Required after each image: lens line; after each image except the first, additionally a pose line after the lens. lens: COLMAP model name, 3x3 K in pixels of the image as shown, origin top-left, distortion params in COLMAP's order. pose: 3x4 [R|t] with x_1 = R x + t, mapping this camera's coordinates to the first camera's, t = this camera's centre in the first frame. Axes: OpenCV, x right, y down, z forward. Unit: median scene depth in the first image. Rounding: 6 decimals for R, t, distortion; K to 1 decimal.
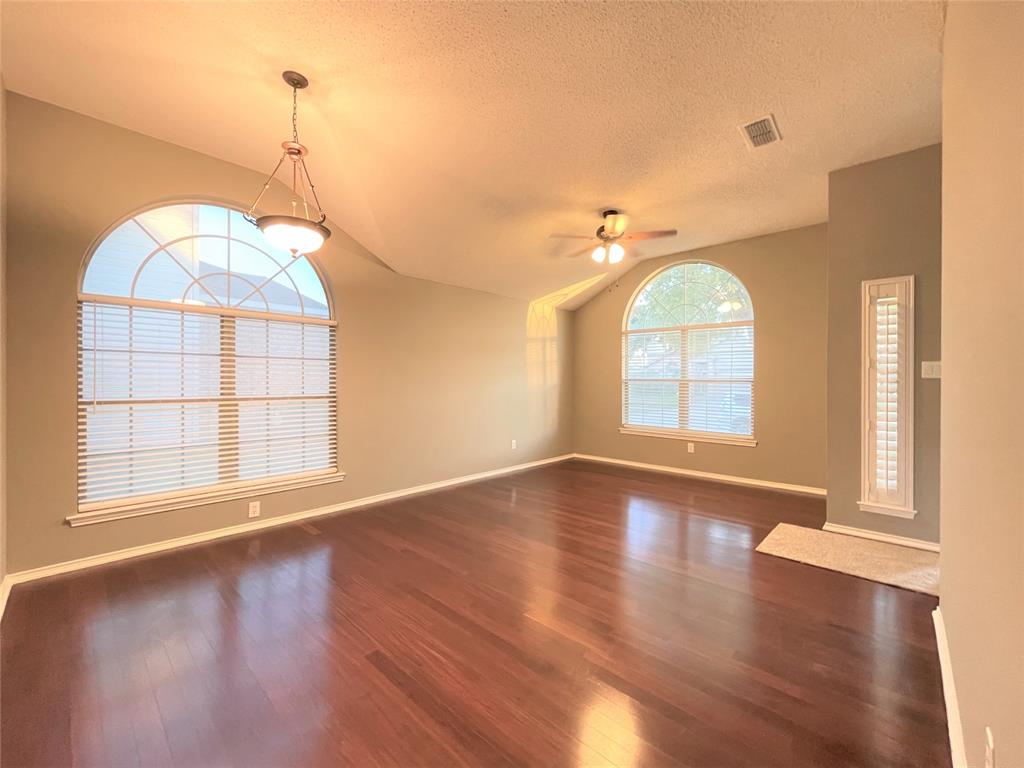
lens RADIAL K [[415.1, 0, 512.9], [0, 415.1, 382.8], [0, 0, 1]] dist [0.000606, 0.000187]
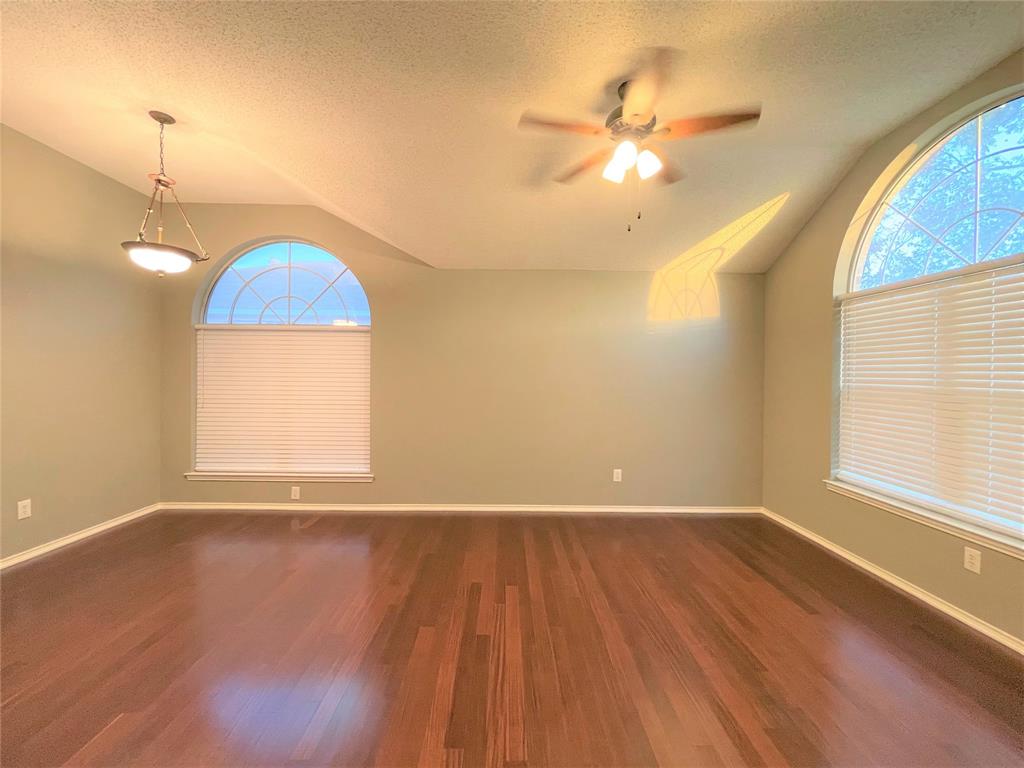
lens RADIAL K [[412.4, 0, 512.7], [0, 412.4, 381.2], [0, 0, 1]] dist [0.001243, 0.000257]
pose [[0.678427, 0.001721, -0.734666, 0.525695], [-0.006704, 0.999970, -0.003848, -0.011653], [0.734637, 0.007536, 0.678418, 0.512162]]
